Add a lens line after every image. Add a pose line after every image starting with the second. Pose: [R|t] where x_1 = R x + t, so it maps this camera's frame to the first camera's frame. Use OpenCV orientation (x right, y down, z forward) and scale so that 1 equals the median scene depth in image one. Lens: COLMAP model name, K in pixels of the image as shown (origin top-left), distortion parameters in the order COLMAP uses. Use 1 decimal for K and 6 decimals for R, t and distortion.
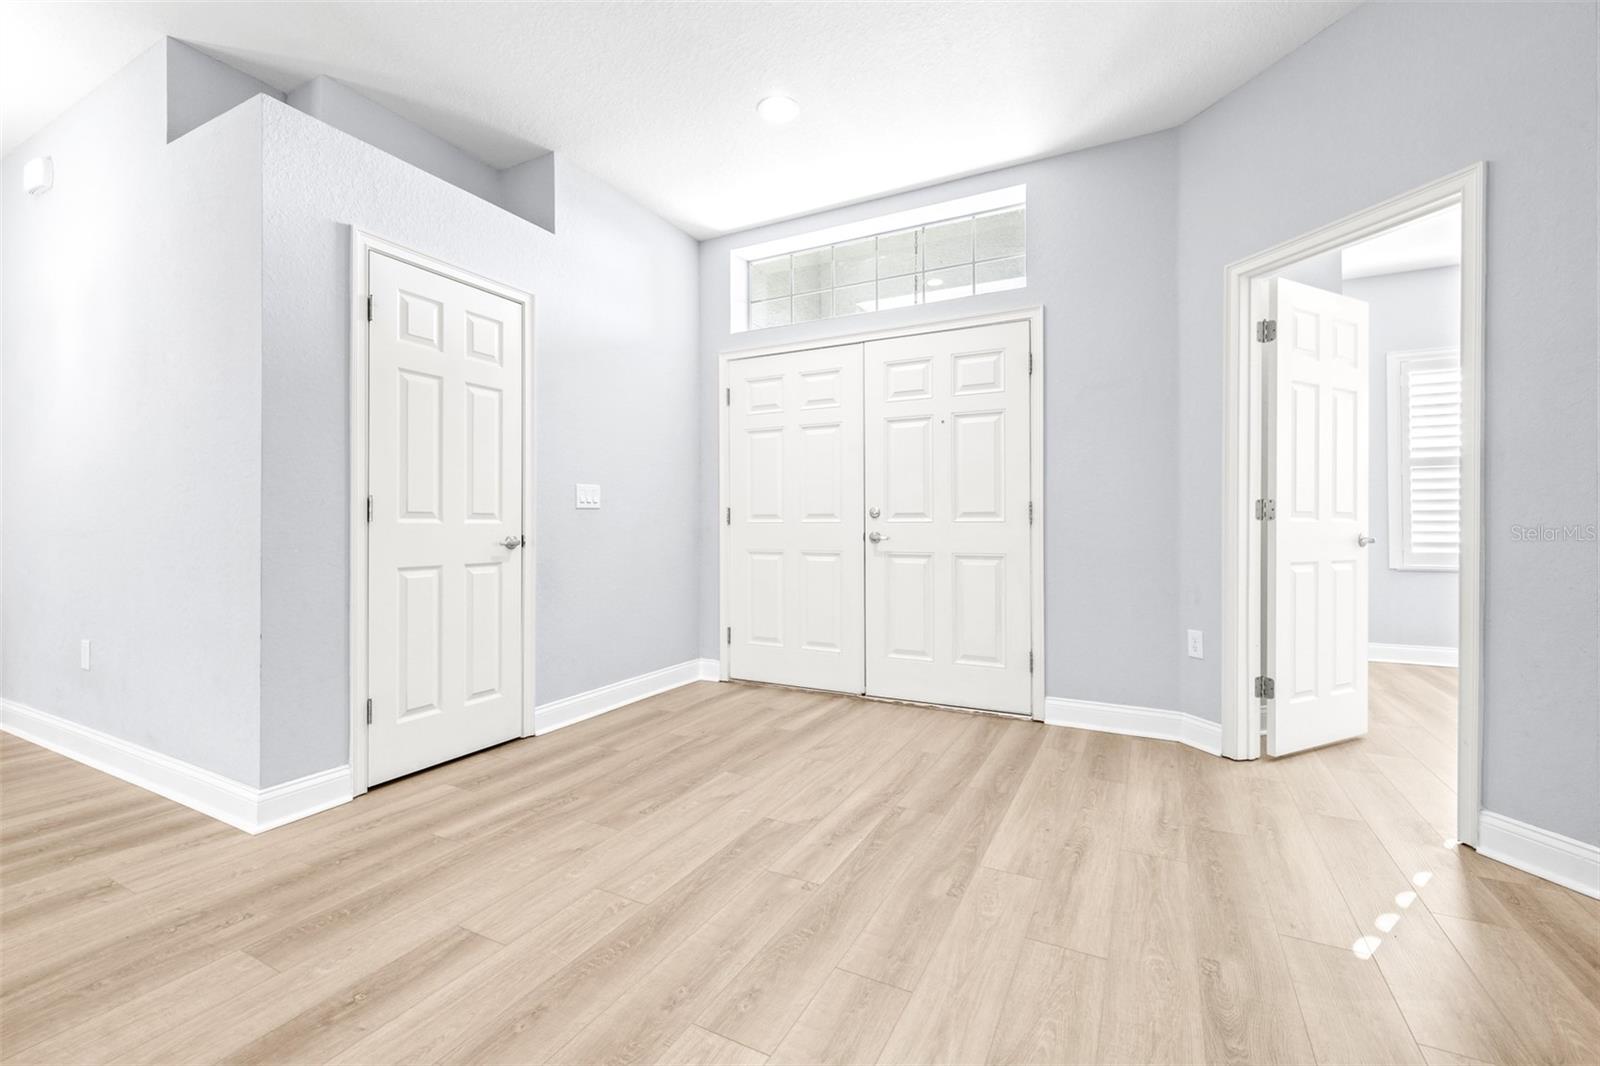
lens RADIAL K [[688.0, 0, 791.5], [0, 688.0, 523.8], [0, 0, 1]] dist [0.002055, -0.000630]
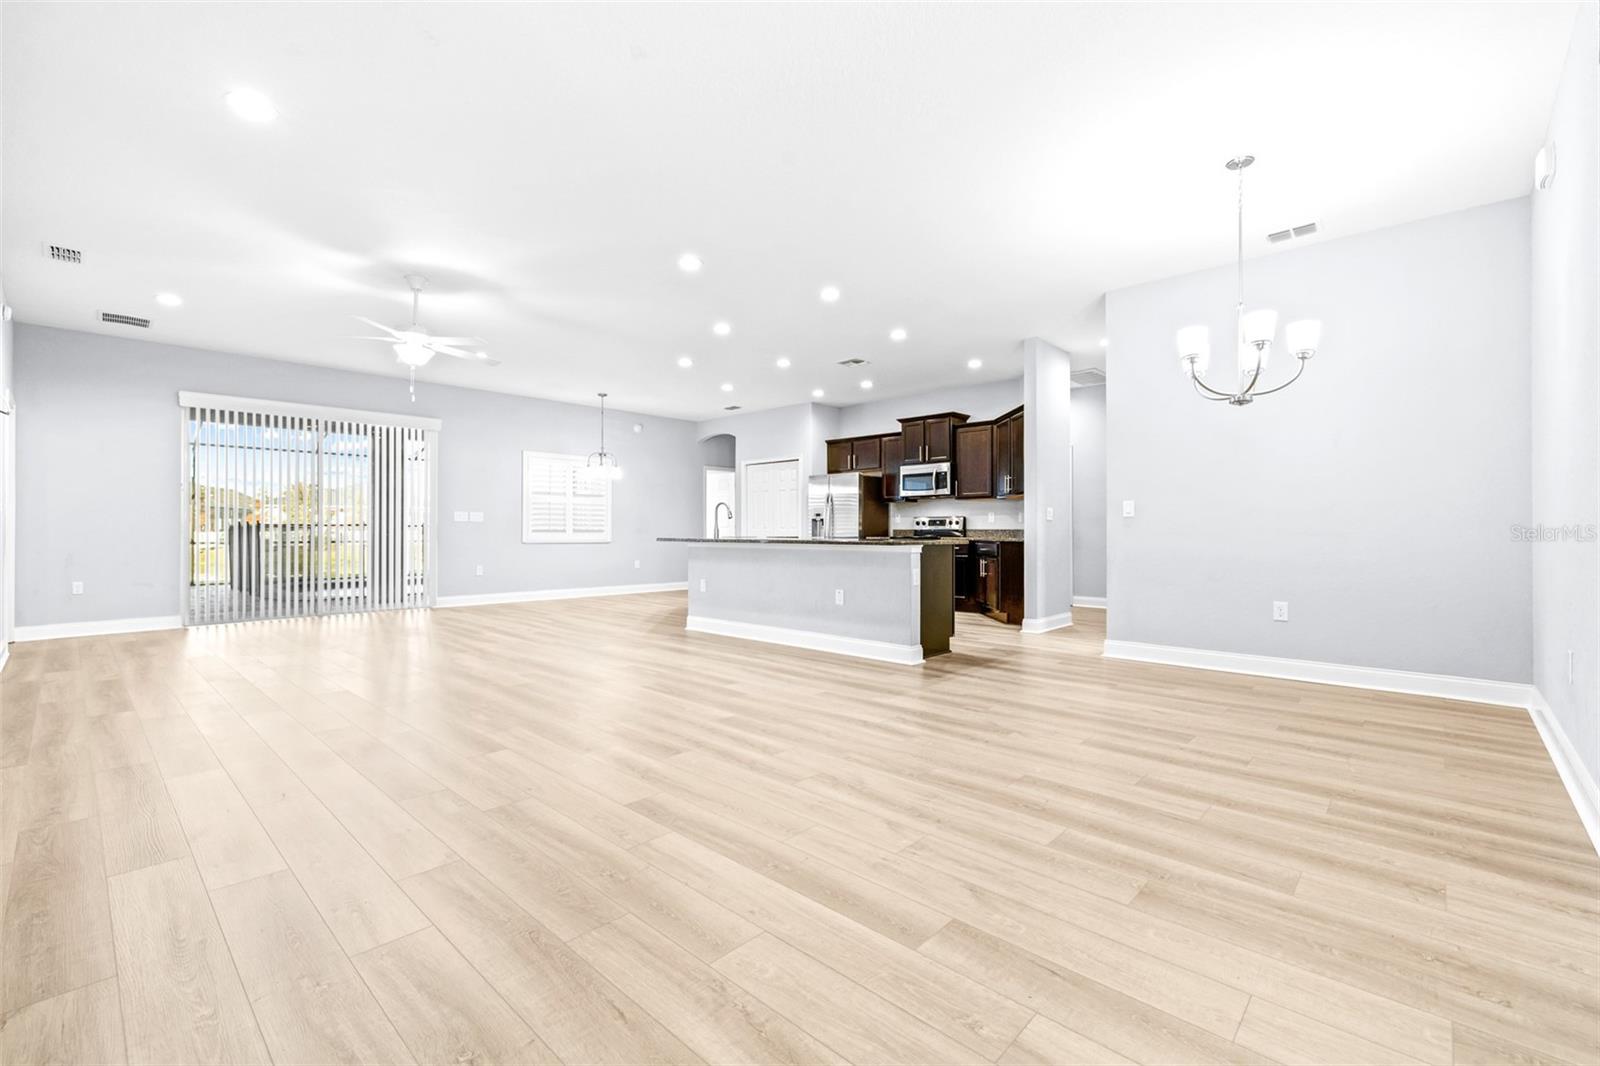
lens RADIAL K [[688.0, 0, 796.8], [0, 688.0, 523.4], [0, 0, 1]] dist [0.002055, -0.000630]
pose [[-0.253309, -0.012130, -0.967309, 0.127757], [0.001724, 0.999914, -0.012990, 0.010901], [0.967384, -0.004958, -0.253266, 0.250924]]
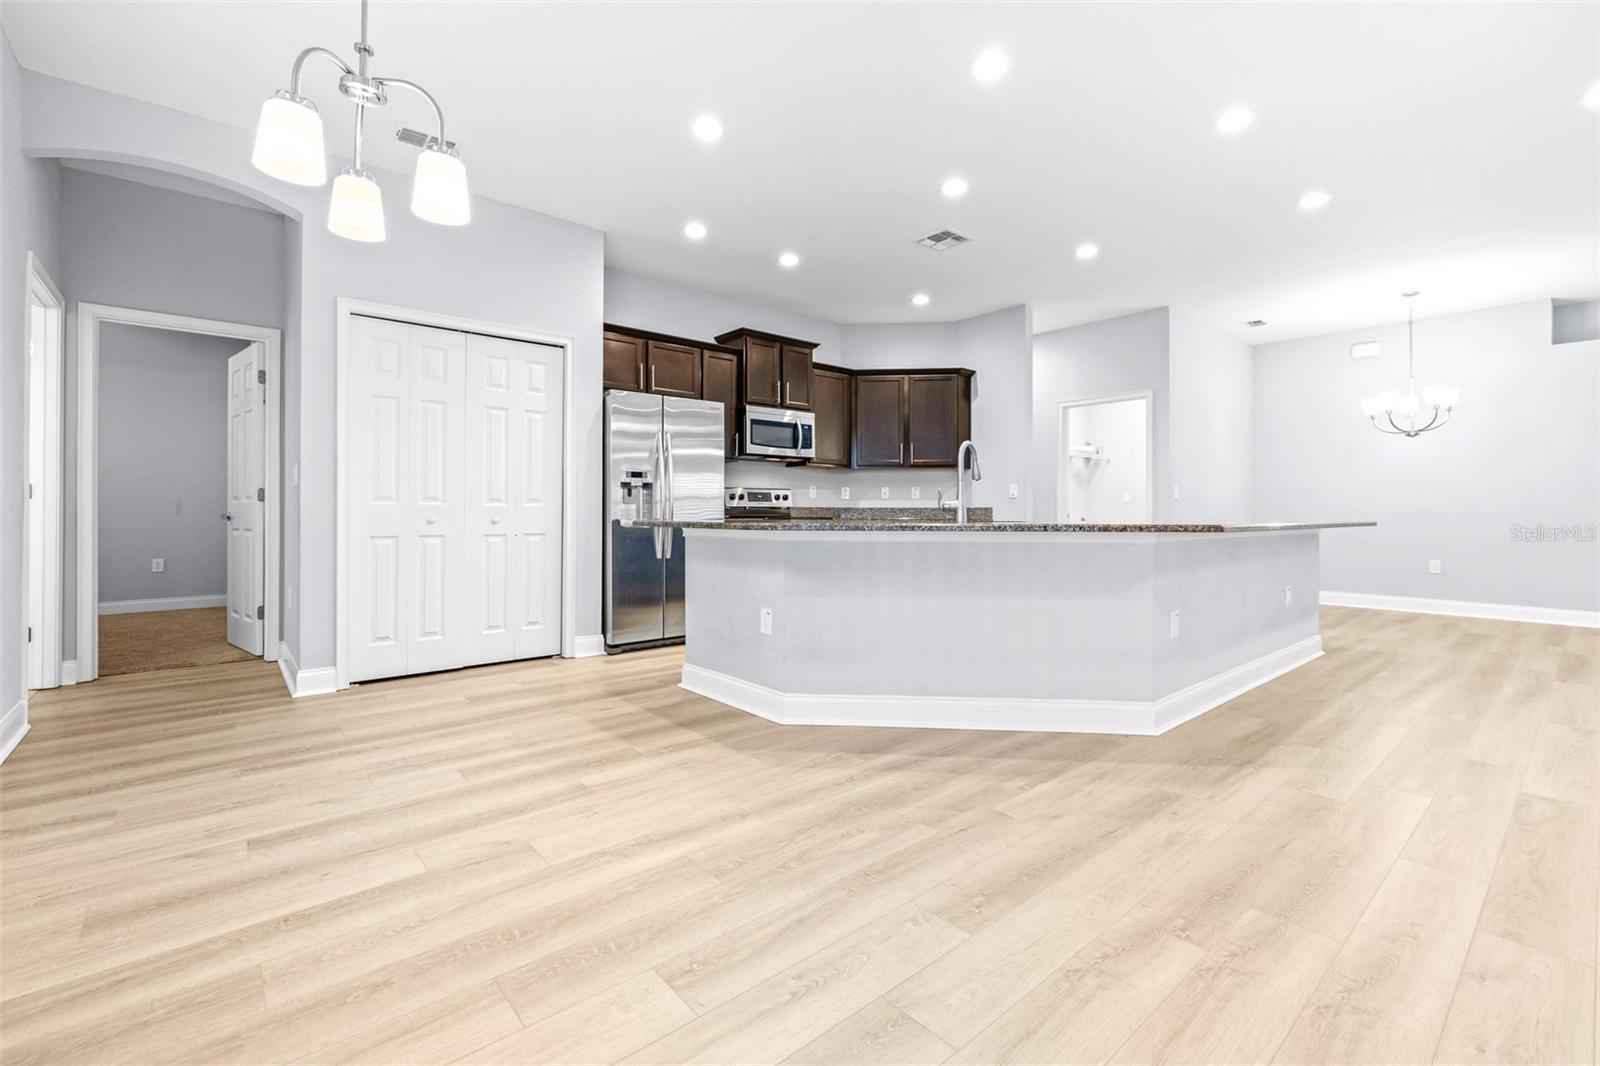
lens RADIAL K [[688.0, 0, 794.9], [0, 688.0, 508.3], [0, 0, 1]] dist [0.002055, -0.000630]
pose [[0.932625, 0.001385, -0.360844, -2.106914], [-0.002487, 0.999994, -0.002588, 0.009050], [0.360838, 0.003311, 0.932622, -1.777374]]
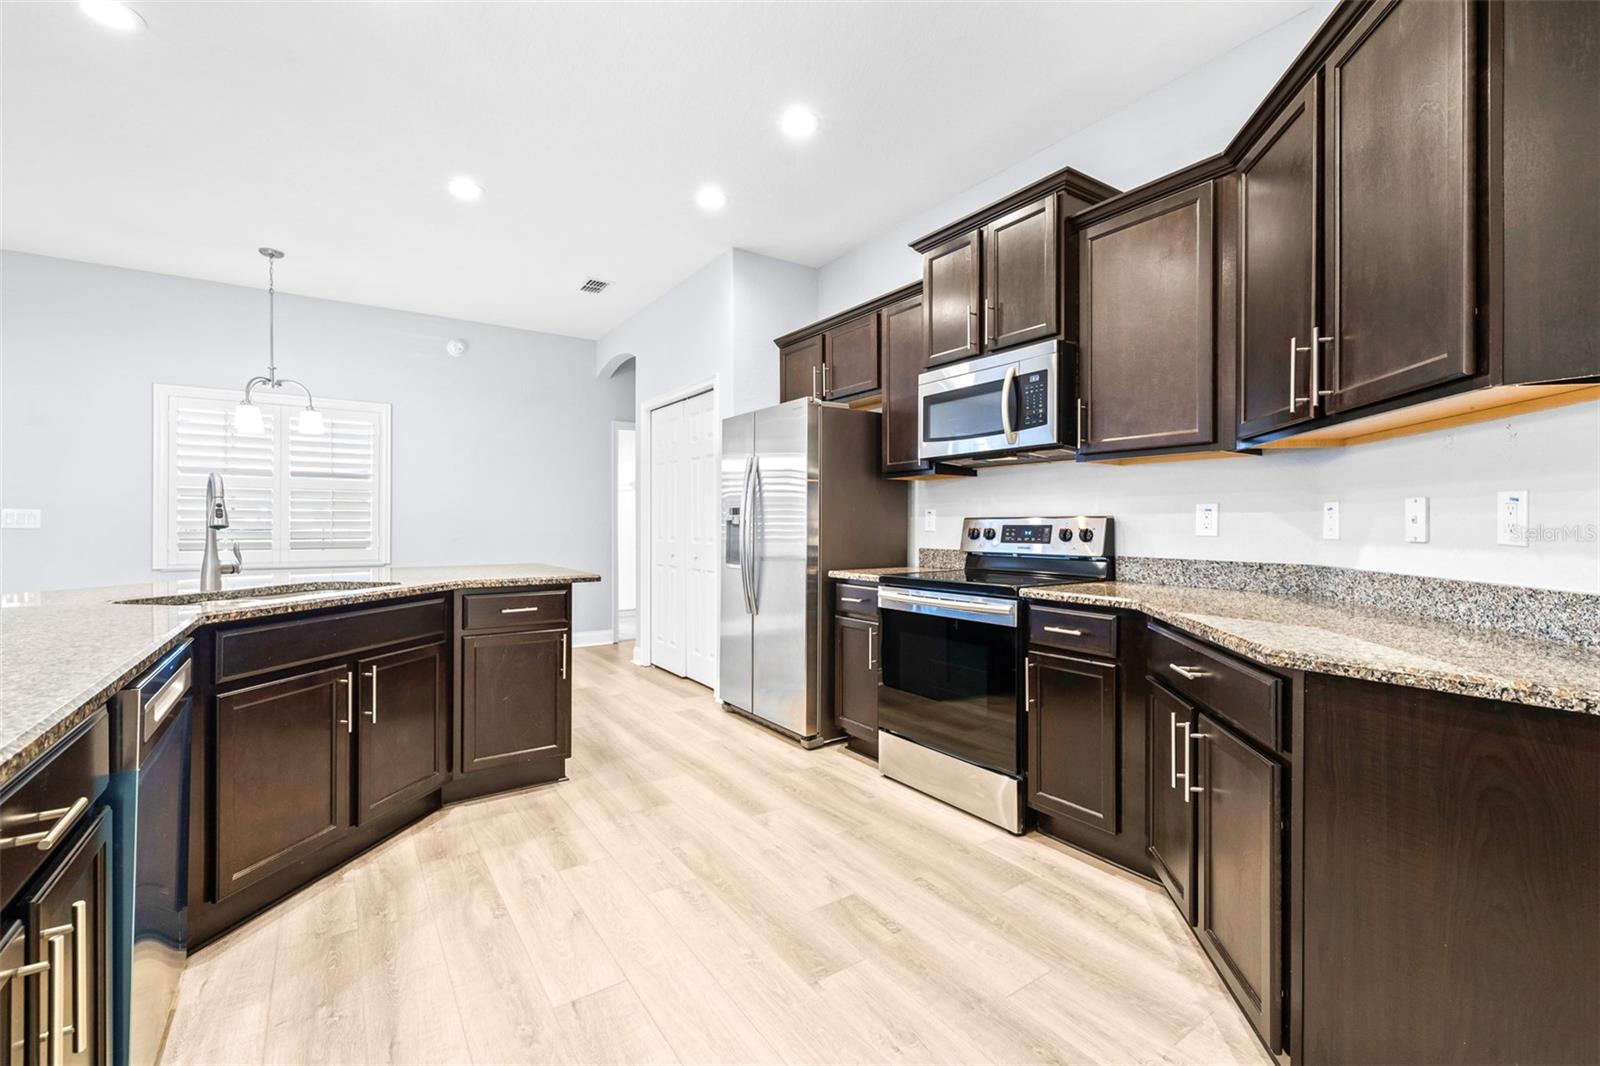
lens RADIAL K [[688.0, 0, 802.2], [0, 688.0, 521.7], [0, 0, 1]] dist [0.002055, -0.000630]
pose [[-0.451920, -0.003530, -0.892052, -1.869419], [0.000946, 0.999990, -0.004436, -0.043745], [0.892058, -0.002848, -0.451912, 0.248791]]
